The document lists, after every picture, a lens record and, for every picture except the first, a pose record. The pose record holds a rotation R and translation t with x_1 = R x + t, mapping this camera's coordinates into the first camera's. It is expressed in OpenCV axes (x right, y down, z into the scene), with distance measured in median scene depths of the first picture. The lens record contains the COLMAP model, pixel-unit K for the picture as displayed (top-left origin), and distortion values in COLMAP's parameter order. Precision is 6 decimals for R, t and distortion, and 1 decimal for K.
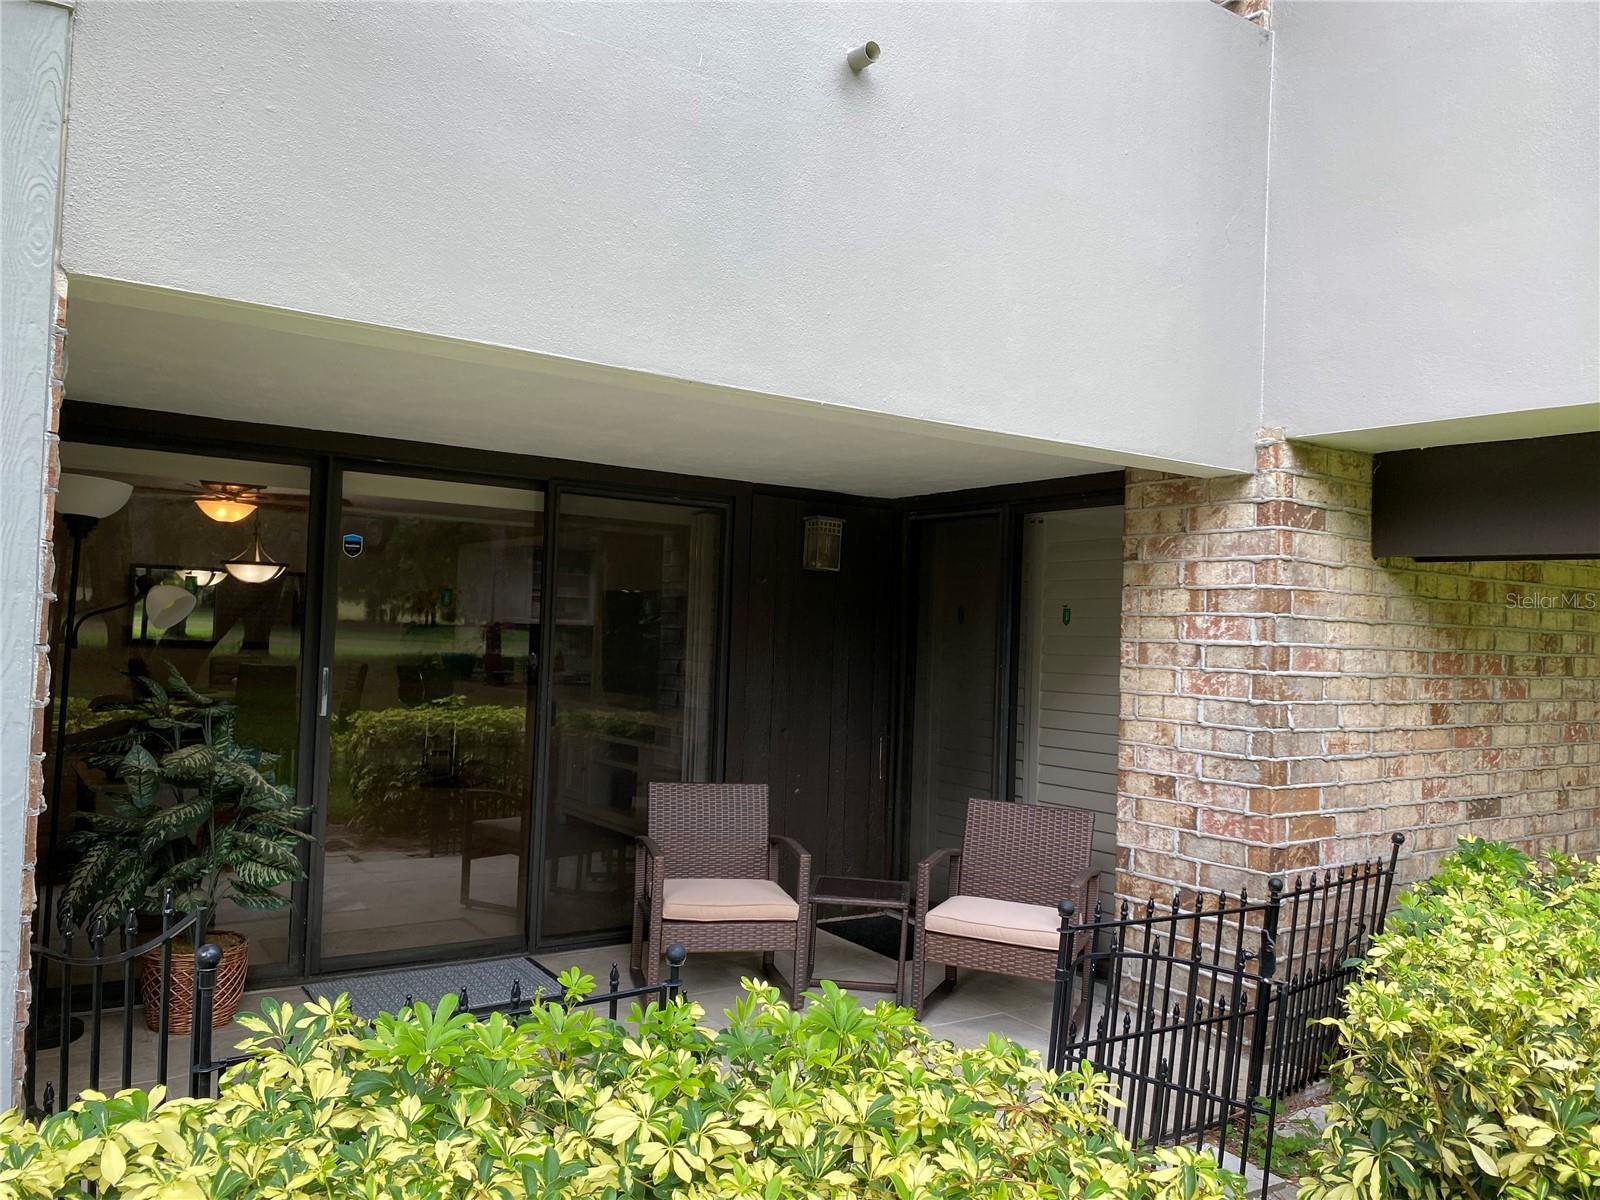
lens RADIAL K [[1211.9, 0, 800.0], [0, 1211.9, 600.0], [0, 0, 1]] dist [0.049601, -0.065660]
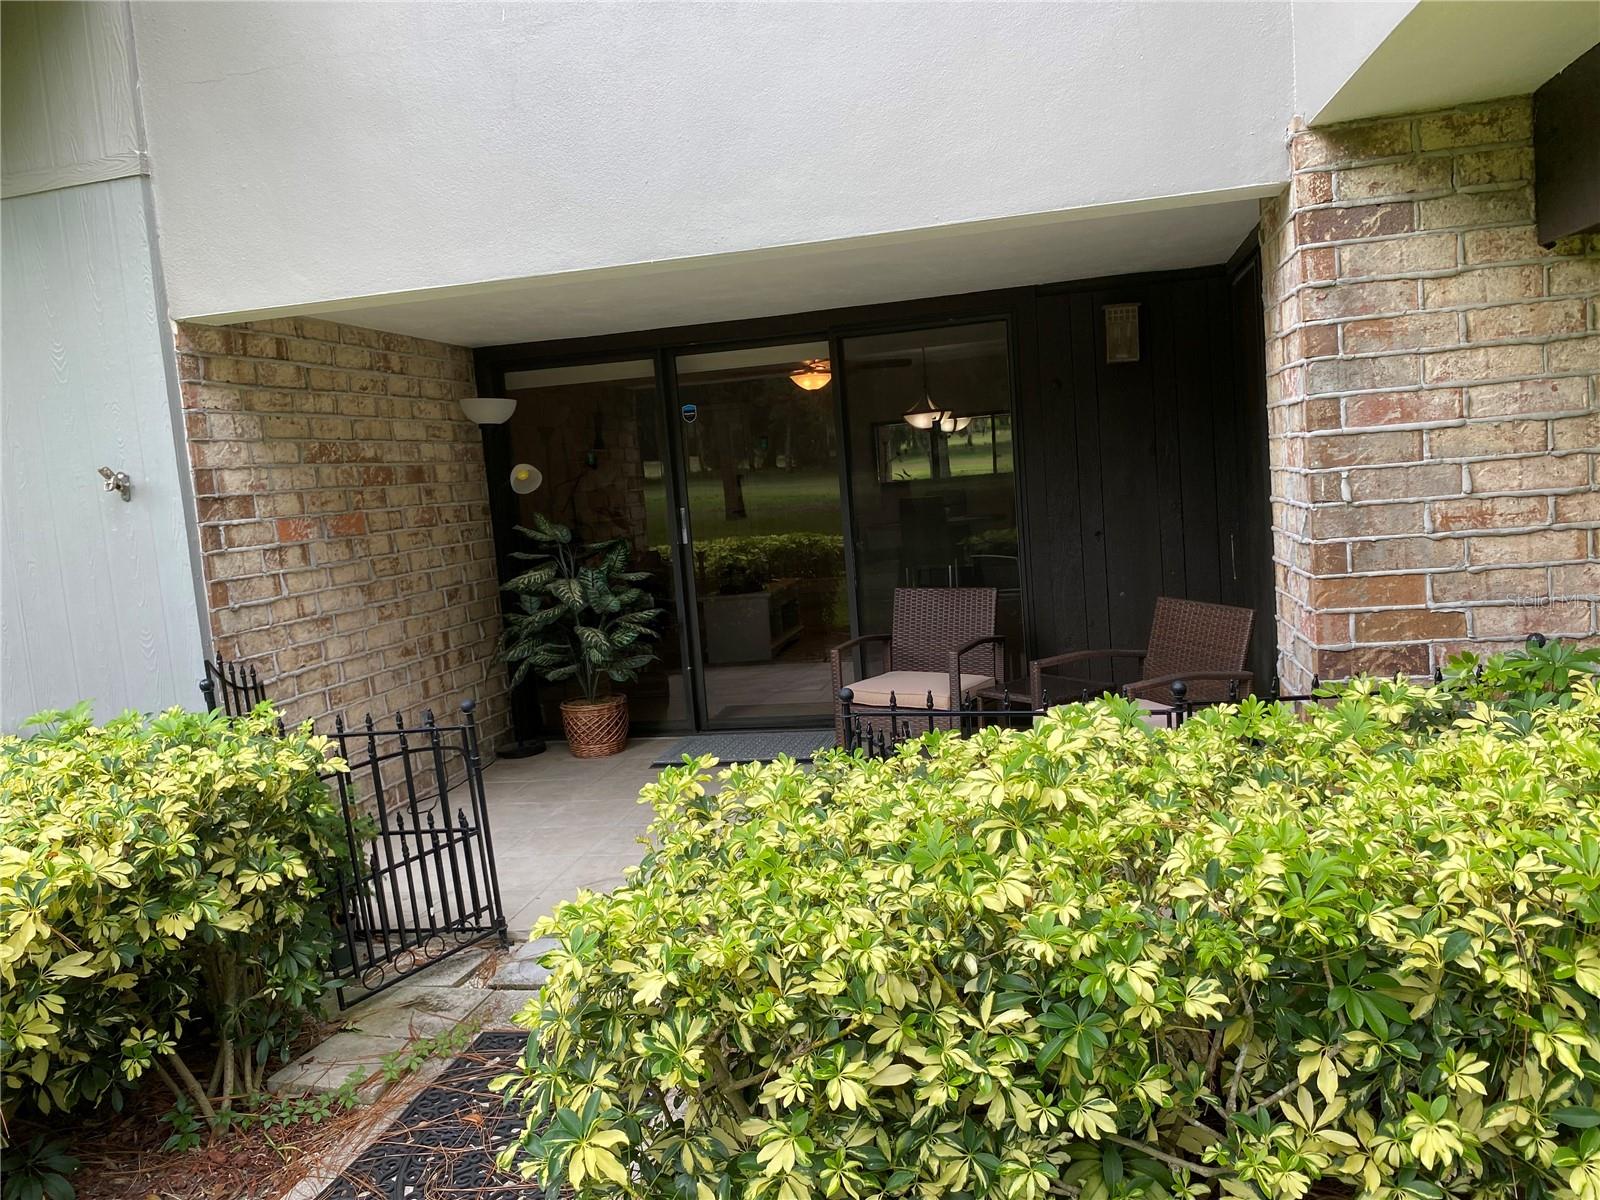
lens RADIAL K [[1211.9, 0, 800.0], [0, 1211.9, 600.0], [0, 0, 1]] dist [0.049601, -0.065660]
pose [[0.683505, -0.015705, -0.729777, 0.711291], [0.124653, 0.987594, 0.095496, 0.047063], [0.719224, -0.156241, 0.676983, 0.194314]]
